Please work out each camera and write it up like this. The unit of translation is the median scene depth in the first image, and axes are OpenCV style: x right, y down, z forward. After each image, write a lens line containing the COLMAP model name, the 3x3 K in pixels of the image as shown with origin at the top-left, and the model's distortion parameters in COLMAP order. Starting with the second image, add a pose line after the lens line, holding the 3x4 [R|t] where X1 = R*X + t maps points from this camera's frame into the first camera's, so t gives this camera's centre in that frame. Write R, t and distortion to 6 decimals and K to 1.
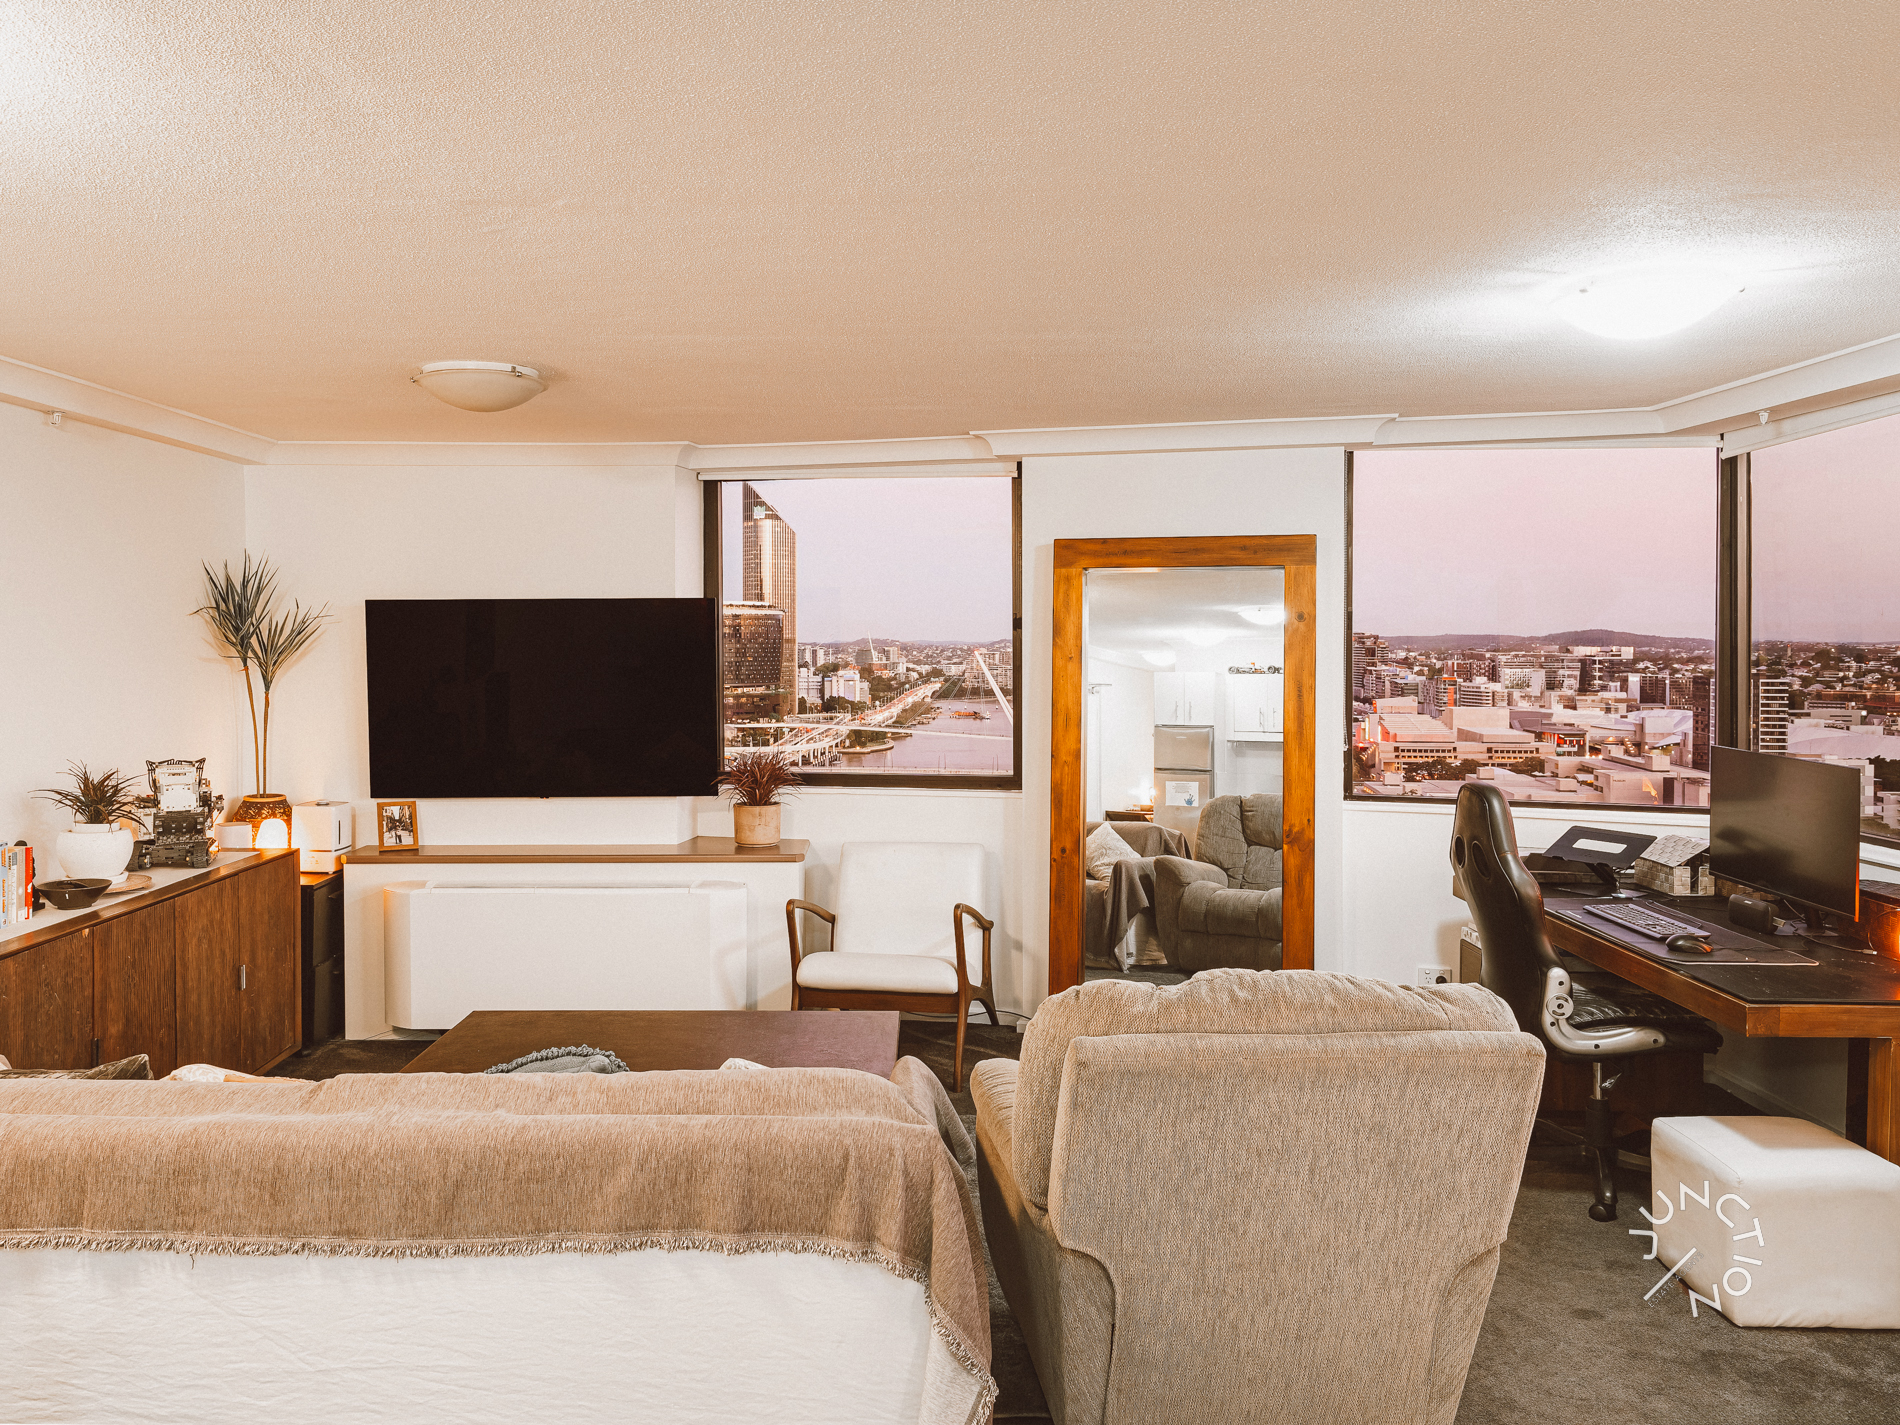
lens RADIAL K [[1395.3, 0, 950.4], [0, 1395.3, 681.0], [0, 0, 1]] dist [0.001967, 0.002359]
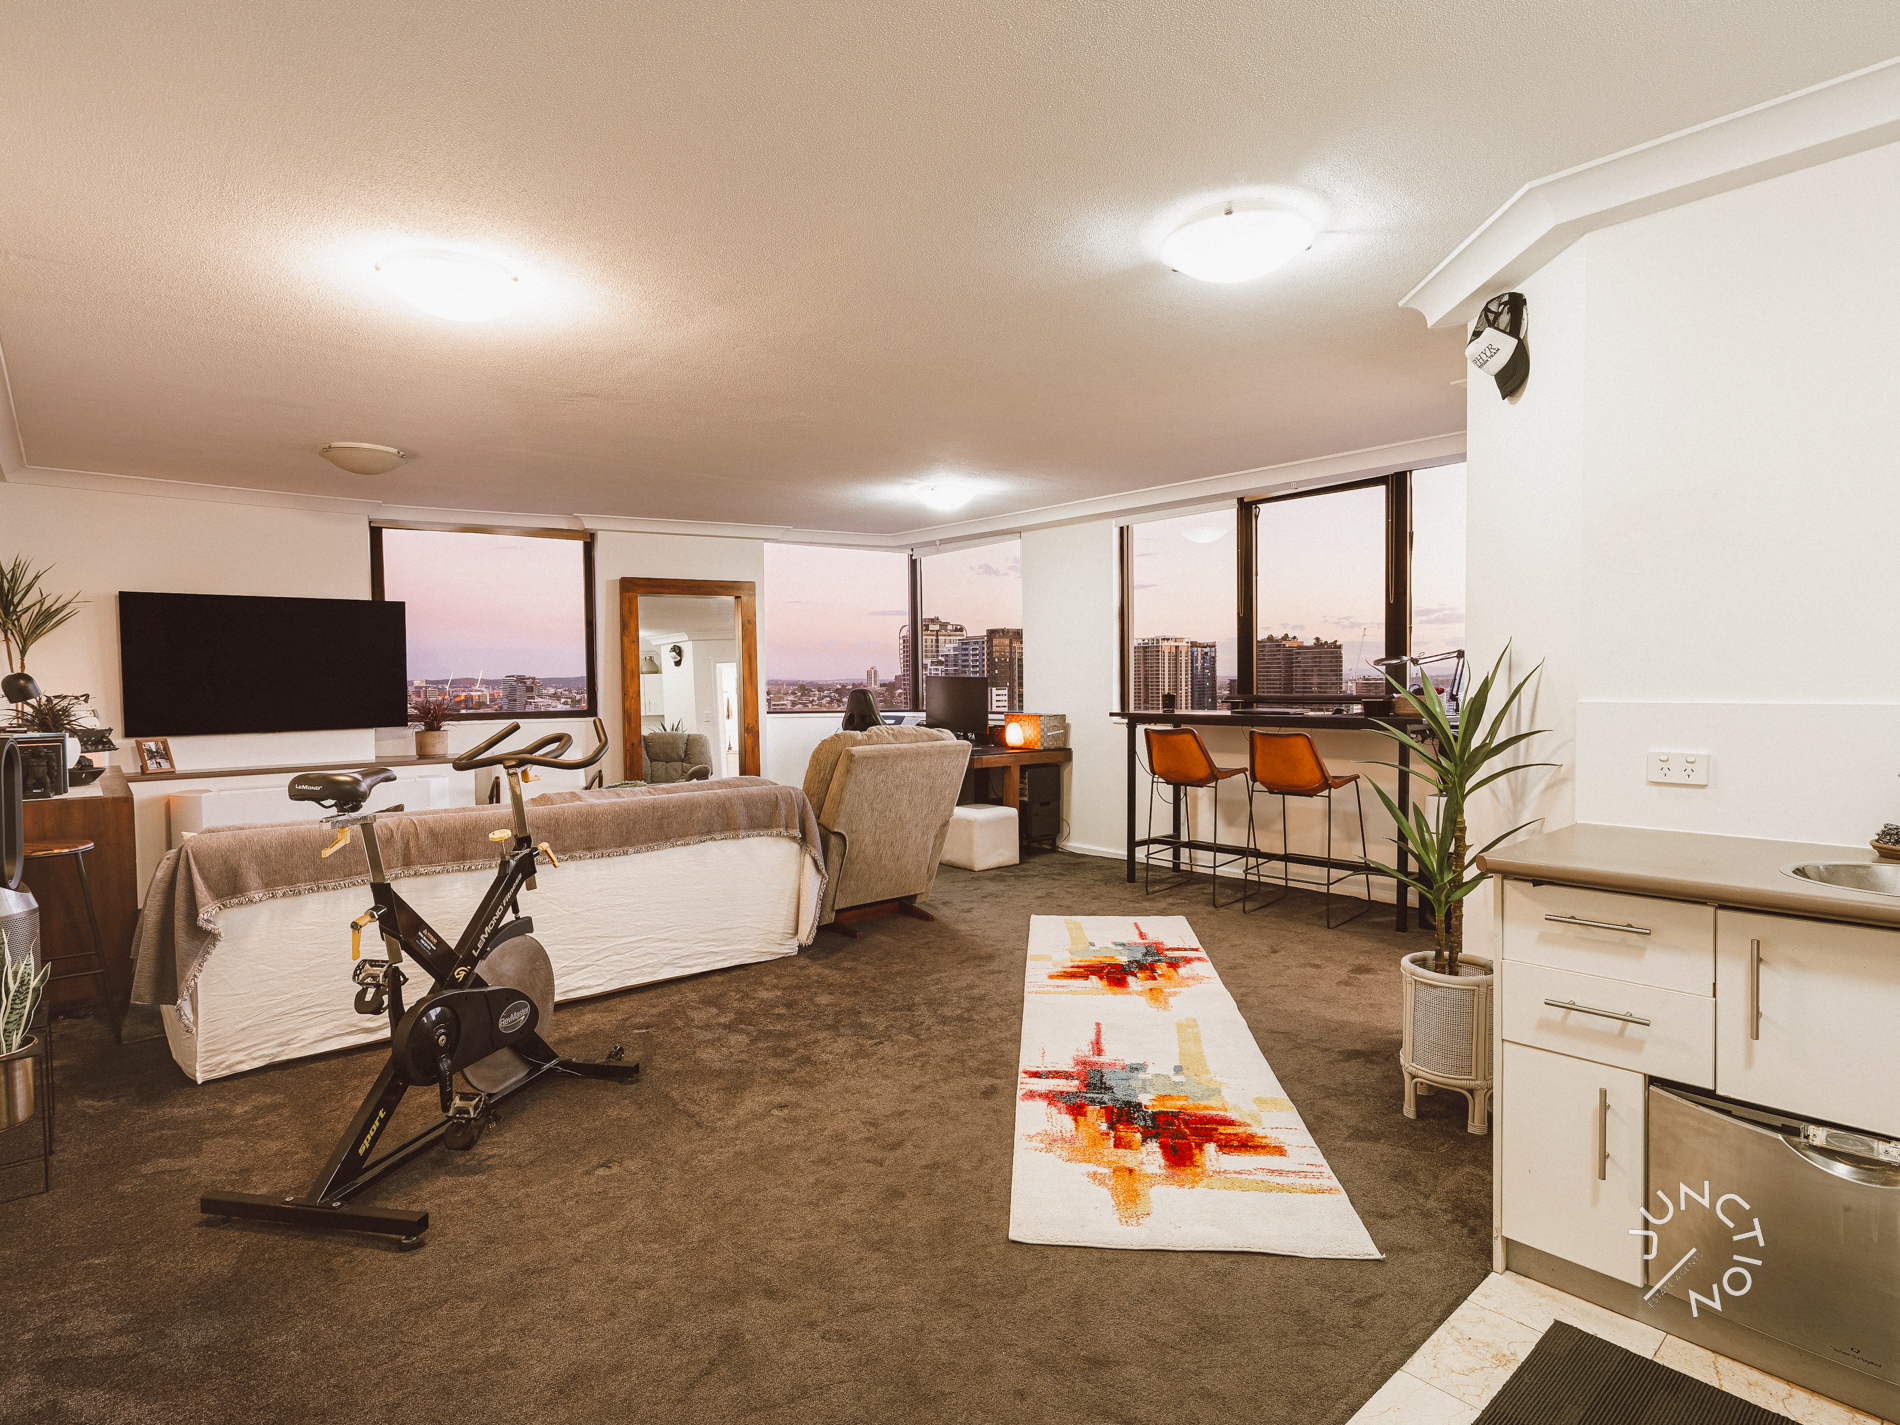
lens RADIAL K [[983.8, 0, 950.0], [0, 983.8, 712.5], [0, 0, 1]] dist [-0.006948, 0.003381]
pose [[0.749928, -0.029428, 0.660864, -0.446149], [0.030608, 0.999484, 0.009772, 0.075417], [-0.660810, 0.012900, 0.750442, -0.252504]]
